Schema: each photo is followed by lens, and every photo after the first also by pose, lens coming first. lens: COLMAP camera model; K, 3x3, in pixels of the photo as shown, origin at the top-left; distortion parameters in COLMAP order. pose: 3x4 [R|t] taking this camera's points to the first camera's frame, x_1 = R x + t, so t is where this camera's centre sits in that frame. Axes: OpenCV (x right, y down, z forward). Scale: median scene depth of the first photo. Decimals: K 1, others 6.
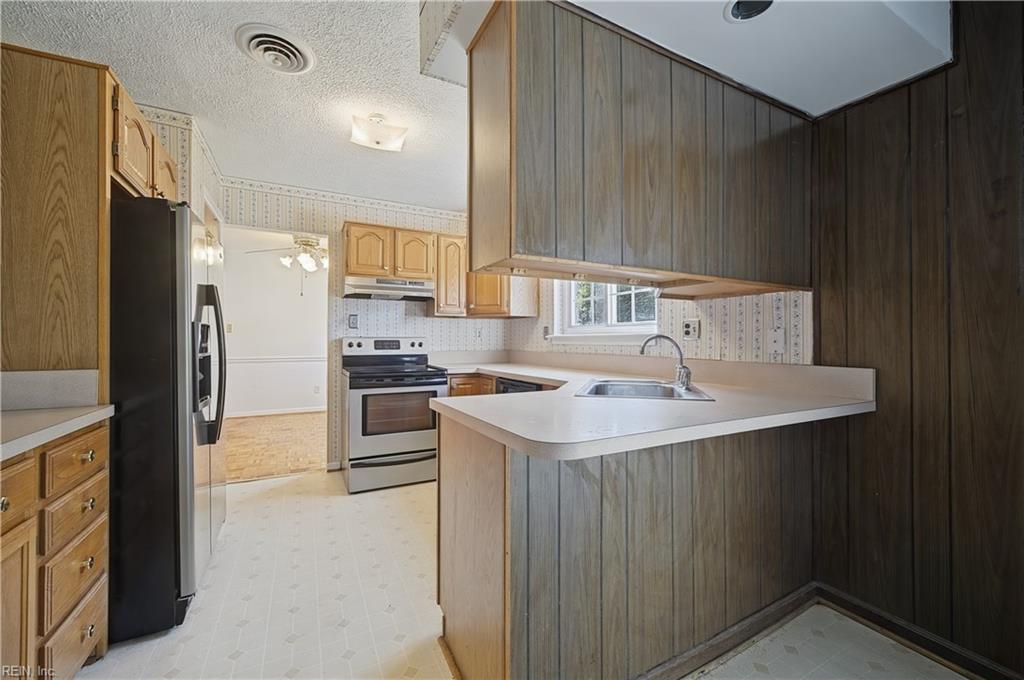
lens RADIAL K [[404.5, 0, 512.2], [0, 404.5, 335.3], [0, 0, 1]] dist [-0.001368, -0.000818]
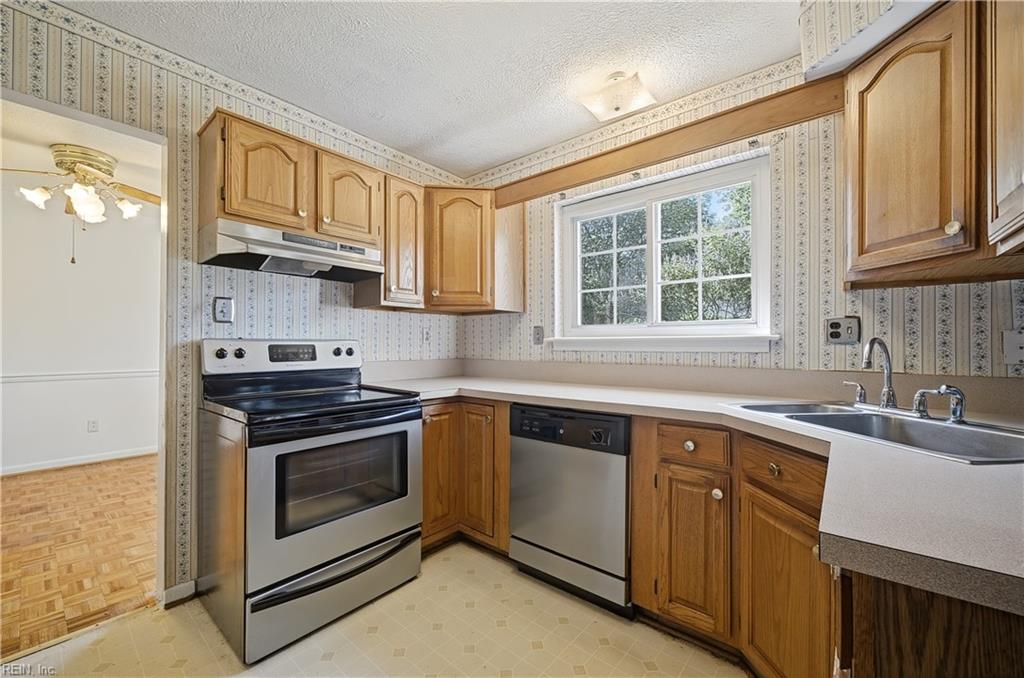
lens RADIAL K [[404.5, 0, 513.5], [0, 404.5, 340.1], [0, 0, 1]] dist [-0.001368, -0.000818]
pose [[0.922789, 0.004789, 0.385275, -0.251165], [-0.005286, 0.999986, 0.000230, 0.003802], [-0.385269, -0.002249, 0.922802, 0.369834]]
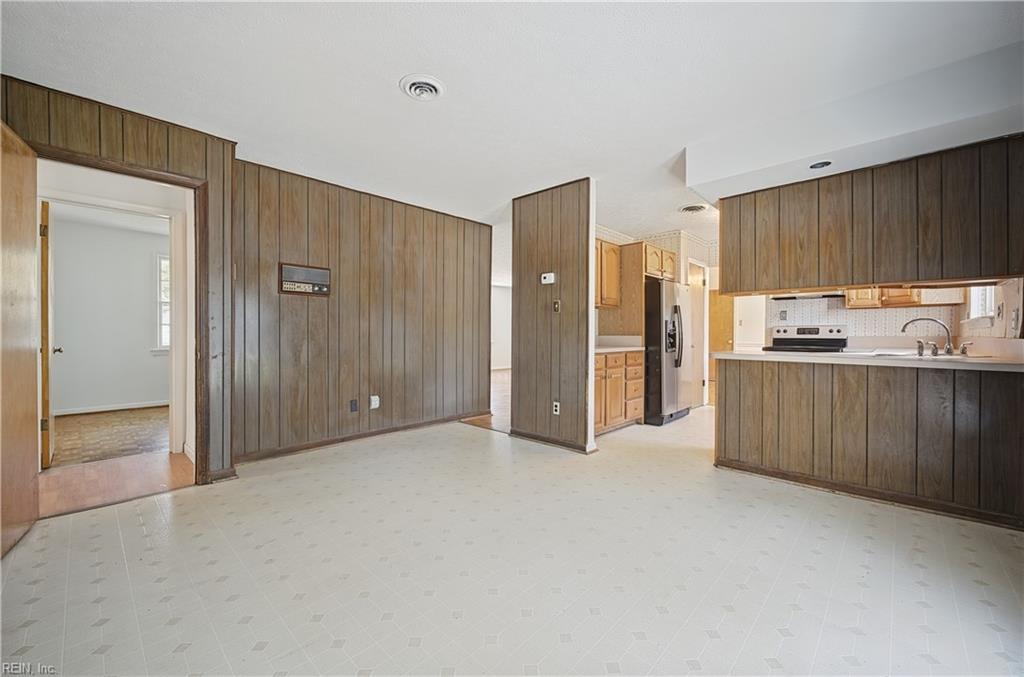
lens RADIAL K [[404.5, 0, 505.2], [0, 404.5, 332.7], [0, 0, 1]] dist [-0.001368, -0.000818]
pose [[0.299610, -0.003767, -0.954054, 0.735156], [0.007407, 0.999971, -0.001622, 0.023918], [0.954033, -0.006581, 0.299629, -0.429856]]
